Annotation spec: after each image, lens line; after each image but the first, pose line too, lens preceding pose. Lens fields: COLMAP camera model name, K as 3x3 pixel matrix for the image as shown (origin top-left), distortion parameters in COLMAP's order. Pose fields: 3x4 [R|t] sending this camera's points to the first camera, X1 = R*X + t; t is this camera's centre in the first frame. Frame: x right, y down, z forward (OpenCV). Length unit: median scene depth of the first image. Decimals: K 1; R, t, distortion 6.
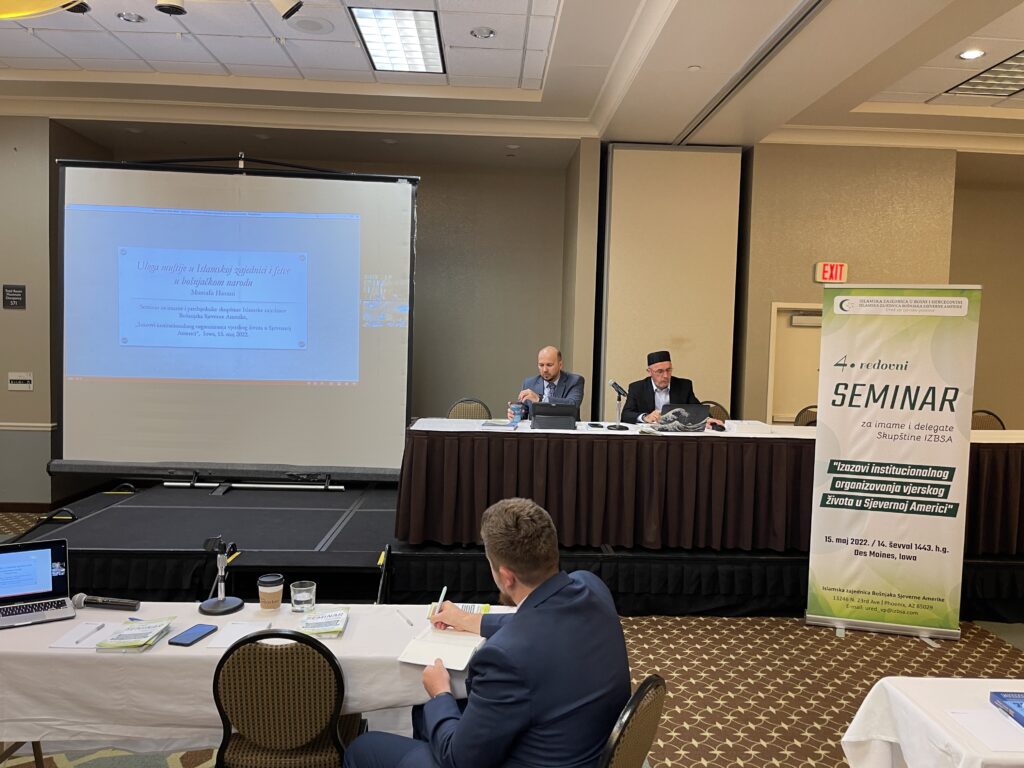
lens RADIAL K [[759.7, 0, 512.0], [0, 759.7, 384.0], [0, 0, 1]] dist [0.066028, -0.000355]
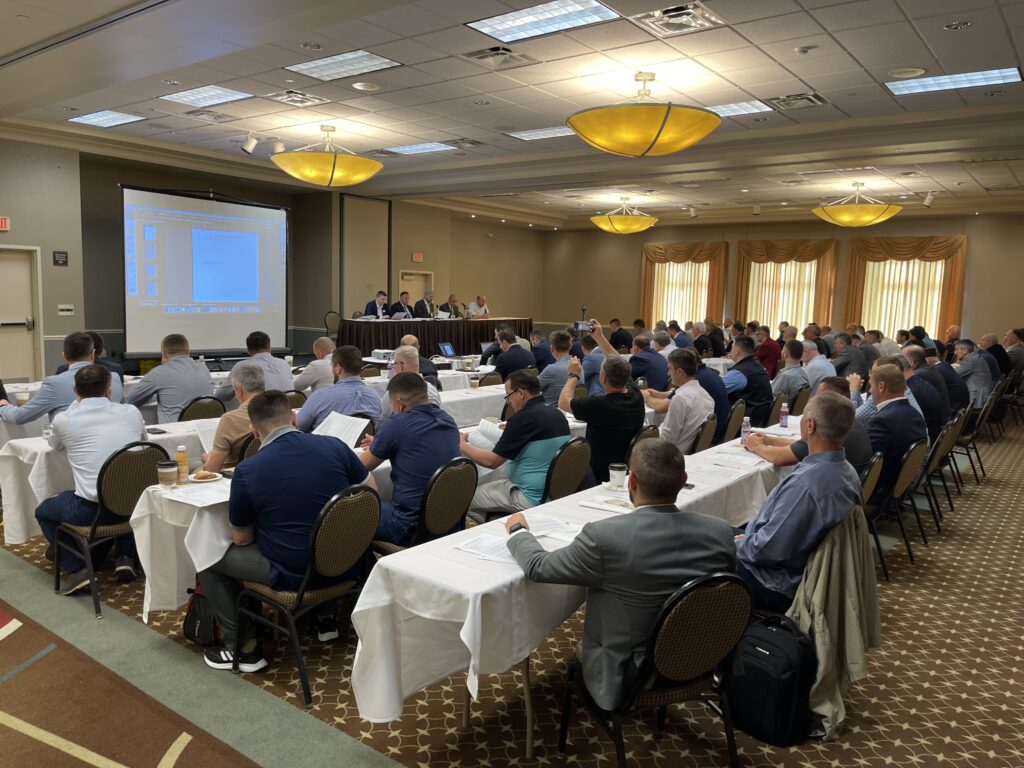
lens RADIAL K [[784.2, 0, 491.5], [0, 784.2, 377.0], [0, 0, 1]] dist [0.068838, 0.001438]
pose [[0.653321, -0.086770, 0.752092, -1.434156], [0.029954, 0.995595, 0.088844, 0.015306], [-0.756488, -0.035516, 0.653043, -0.858621]]
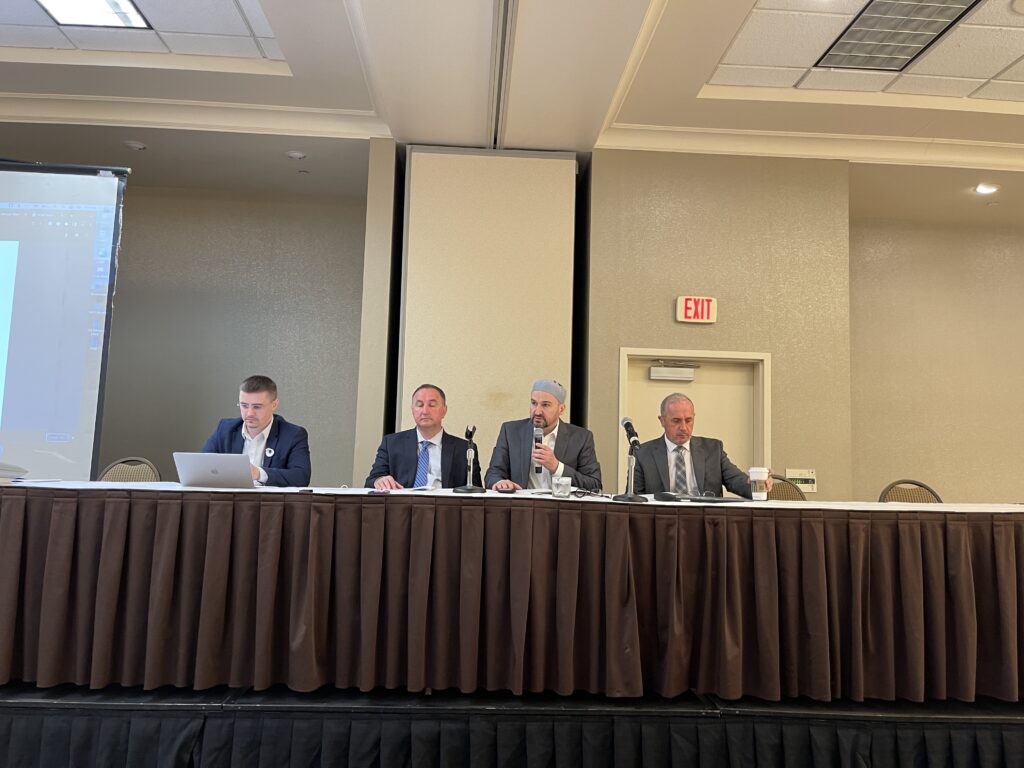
lens RADIAL K [[784.2, 0, 491.5], [0, 784.2, 377.0], [0, 0, 1]] dist [0.068838, 0.001438]
pose [[0.999956, 0.006540, -0.006775, 0.240493], [-0.007570, 0.986201, -0.165377, 0.056912], [0.005600, 0.165421, 0.986207, 0.264712]]
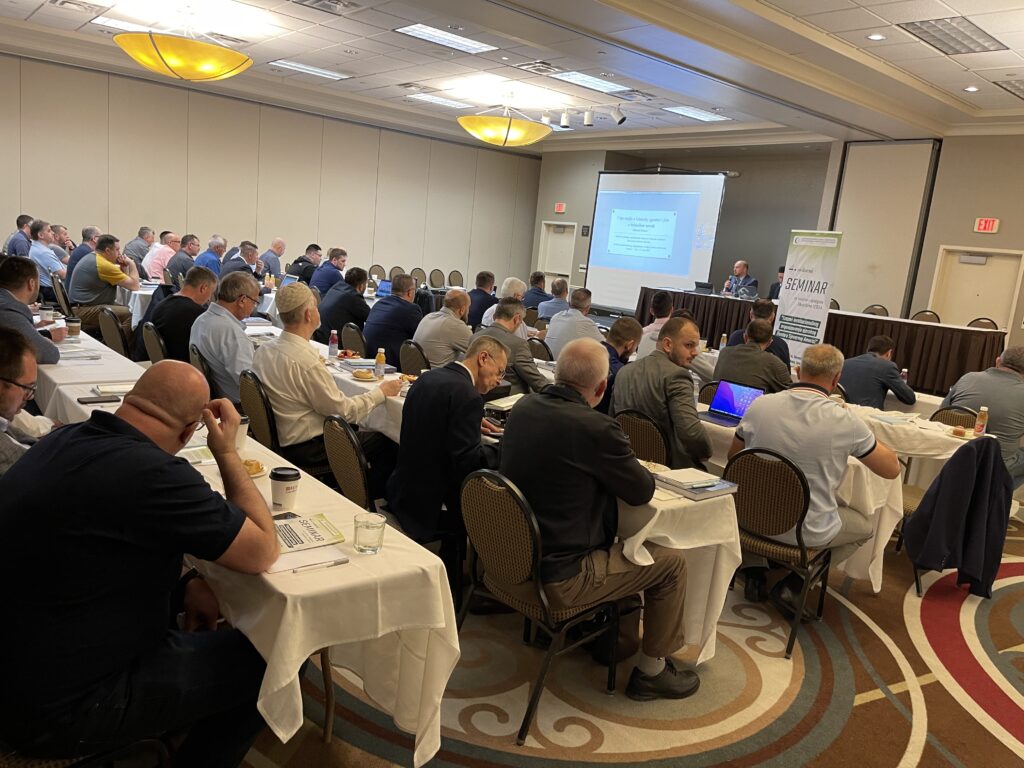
lens RADIAL K [[770.4, 0, 512.0], [0, 770.4, 384.0], [0, 0, 1]] dist [0.004909, 0.000519]
pose [[0.605051, 0.175002, -0.776716, 1.147854], [-0.122430, 0.984392, 0.126422, 0.076427], [0.786718, 0.018602, 0.617033, -0.610483]]
